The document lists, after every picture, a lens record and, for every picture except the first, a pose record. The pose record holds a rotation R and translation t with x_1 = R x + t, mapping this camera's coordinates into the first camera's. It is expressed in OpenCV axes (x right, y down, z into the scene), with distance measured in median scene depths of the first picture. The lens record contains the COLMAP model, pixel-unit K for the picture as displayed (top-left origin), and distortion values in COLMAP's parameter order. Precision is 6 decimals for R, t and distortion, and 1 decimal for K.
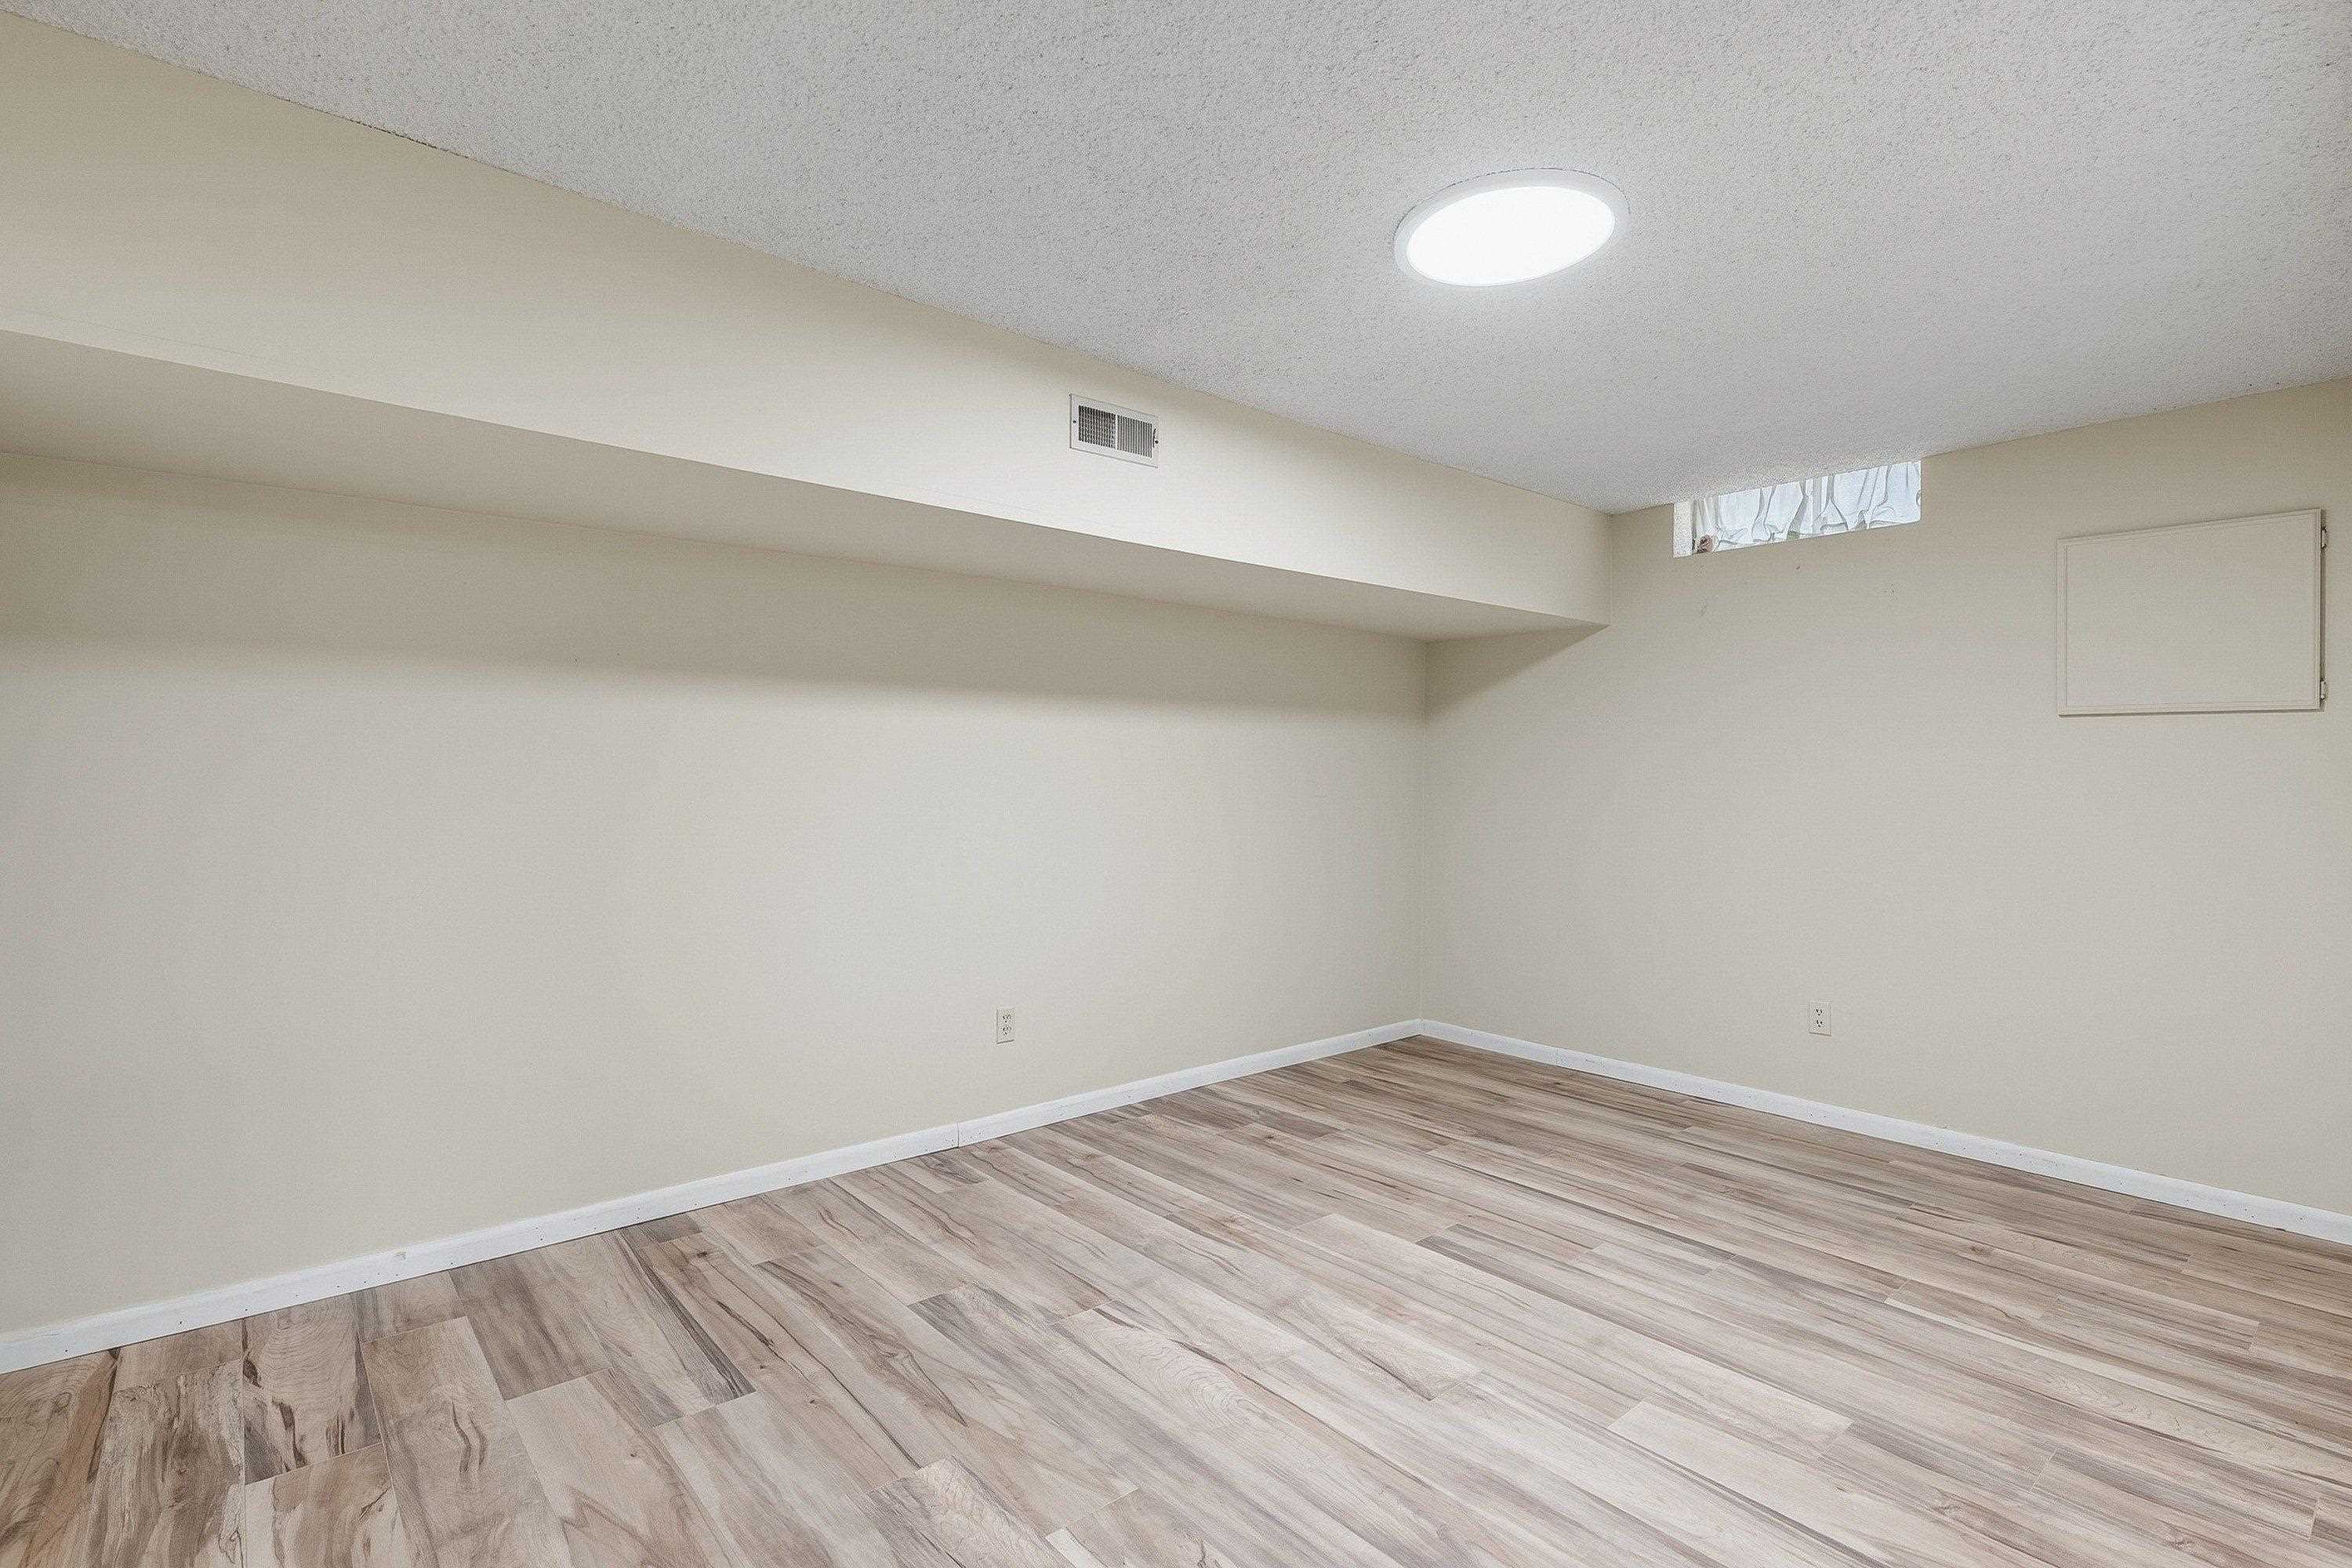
lens RADIAL K [[1134.1, 0, 1185.9], [0, 1134.1, 772.4], [0, 0, 1]] dist [0.001283, 0.000056]
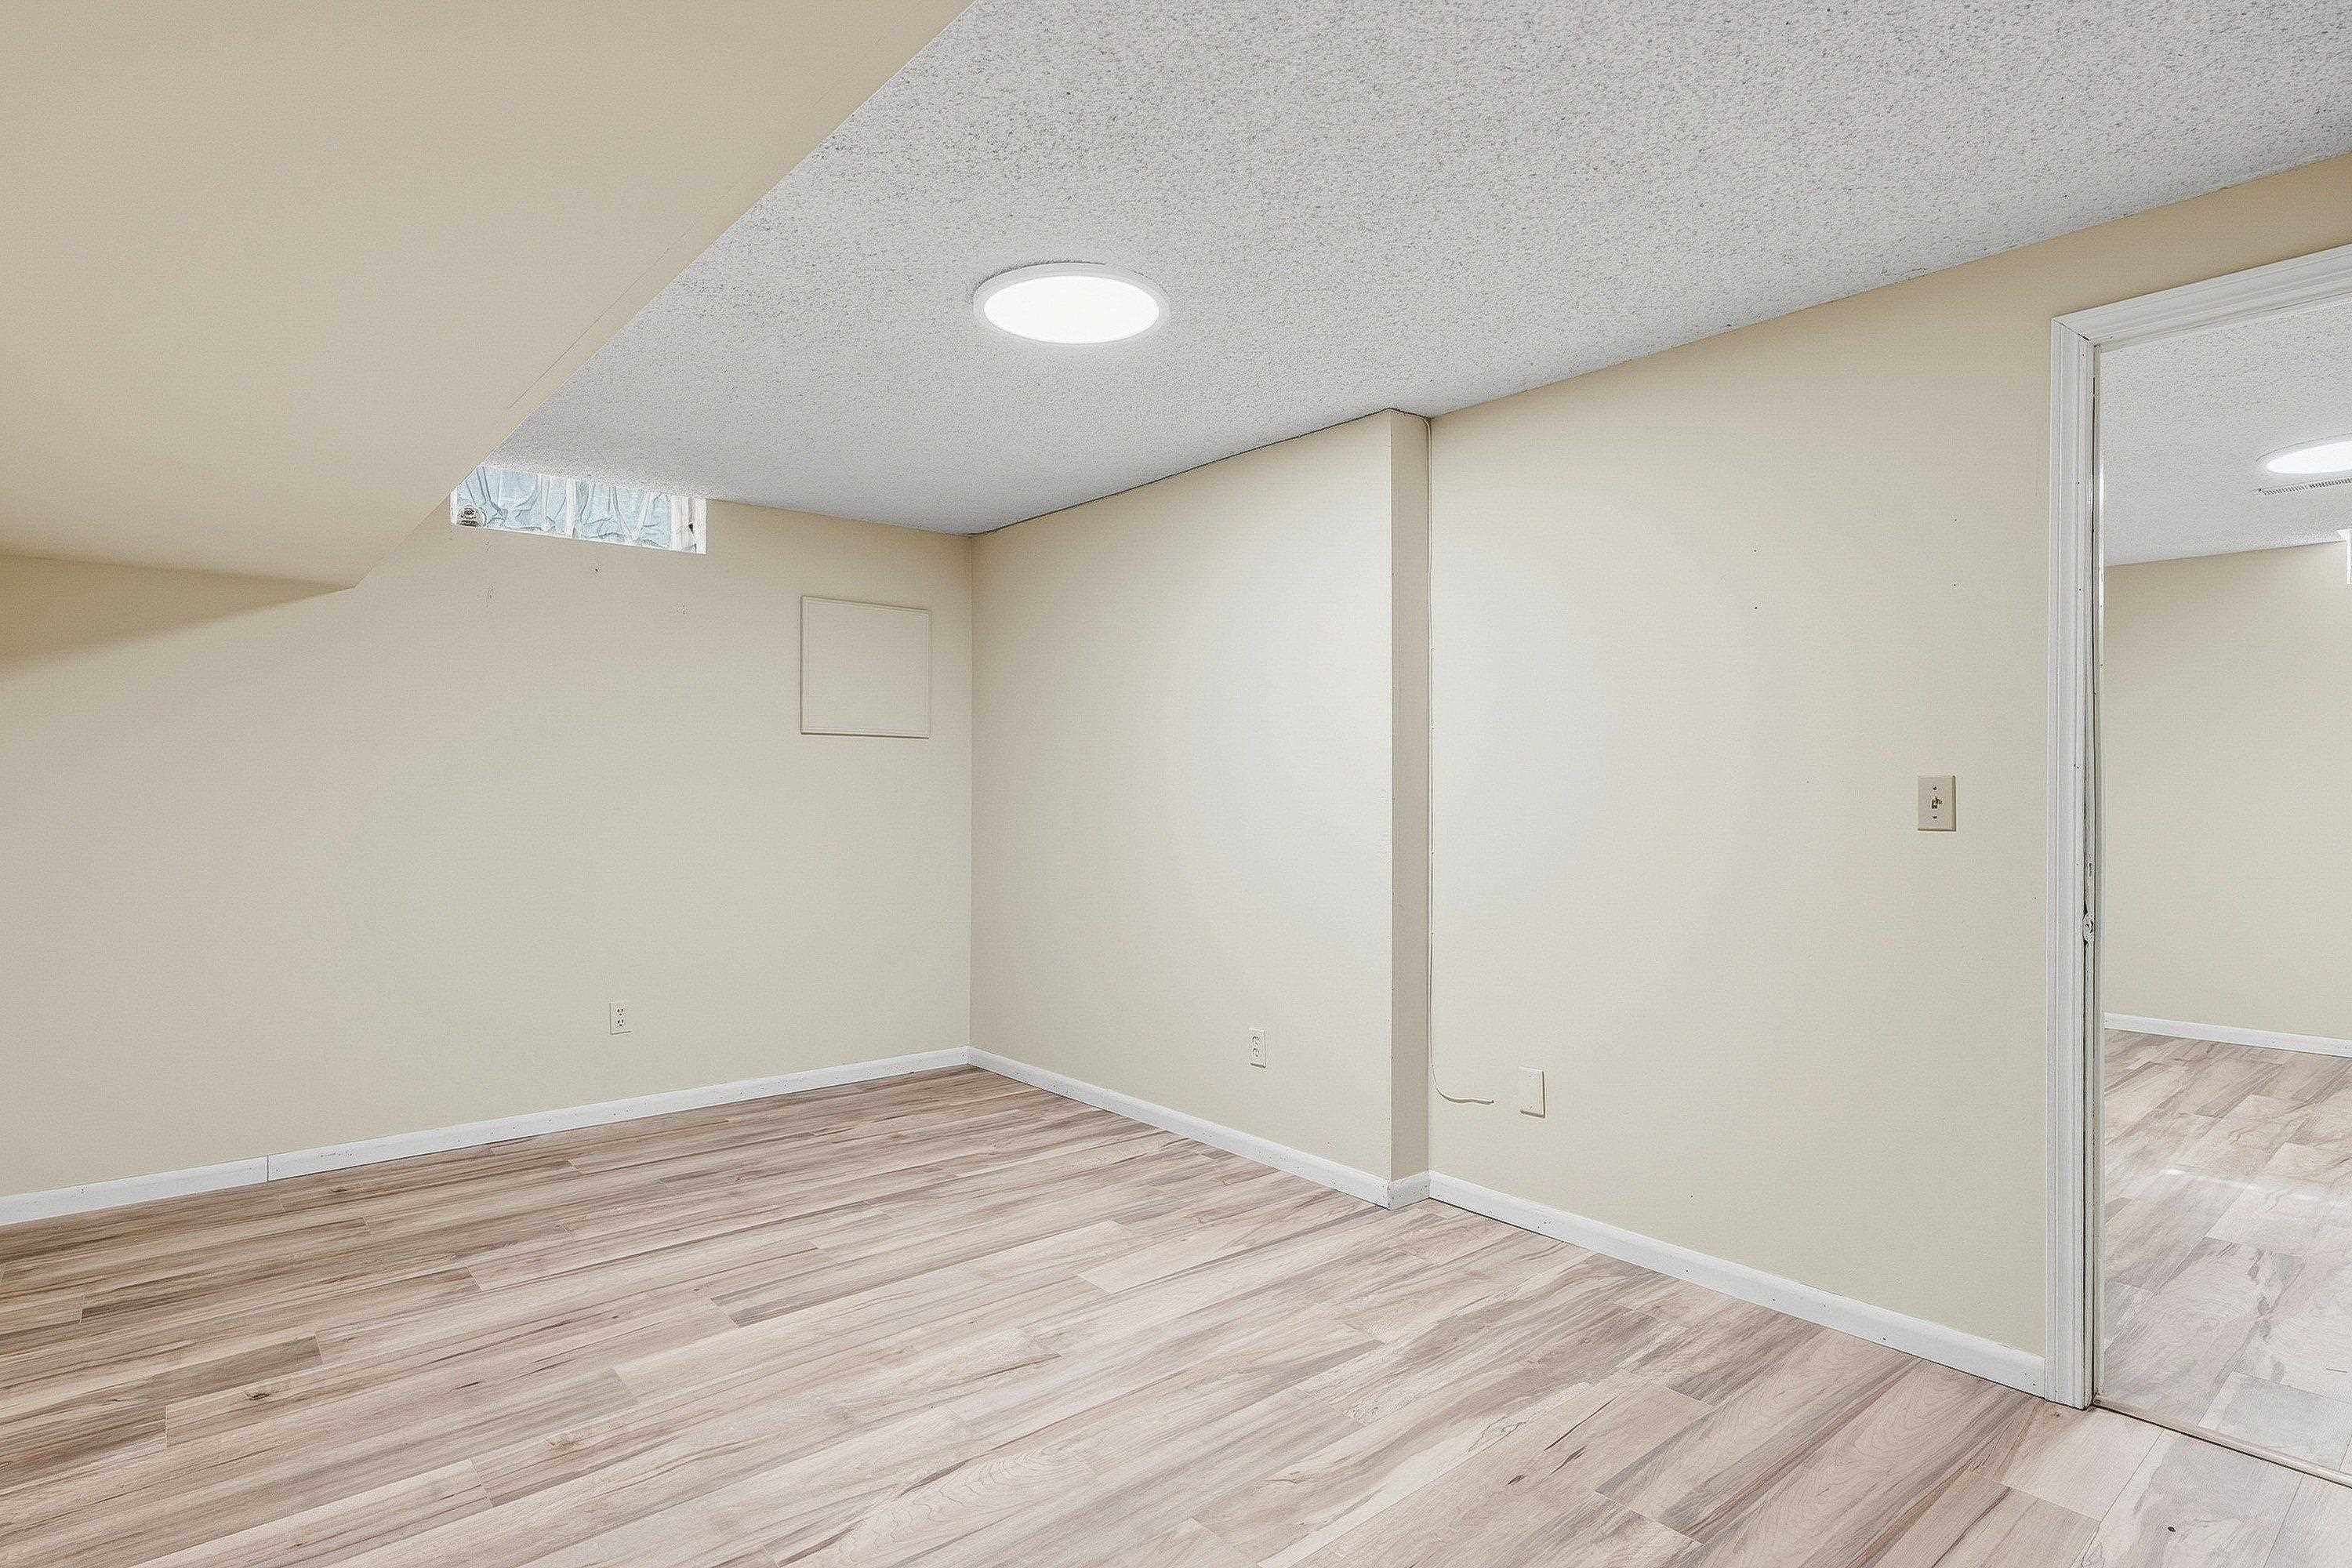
lens RADIAL K [[1205.5, 0, 1179.7], [0, 1205.5, 789.0], [0, 0, 1]] dist [0.000192, 0.000295]
pose [[-0.004390, -0.009864, 0.999942, -0.675052], [-0.001776, 0.999950, 0.009856, -0.000257], [-0.999989, -0.001733, -0.004407, 0.645094]]
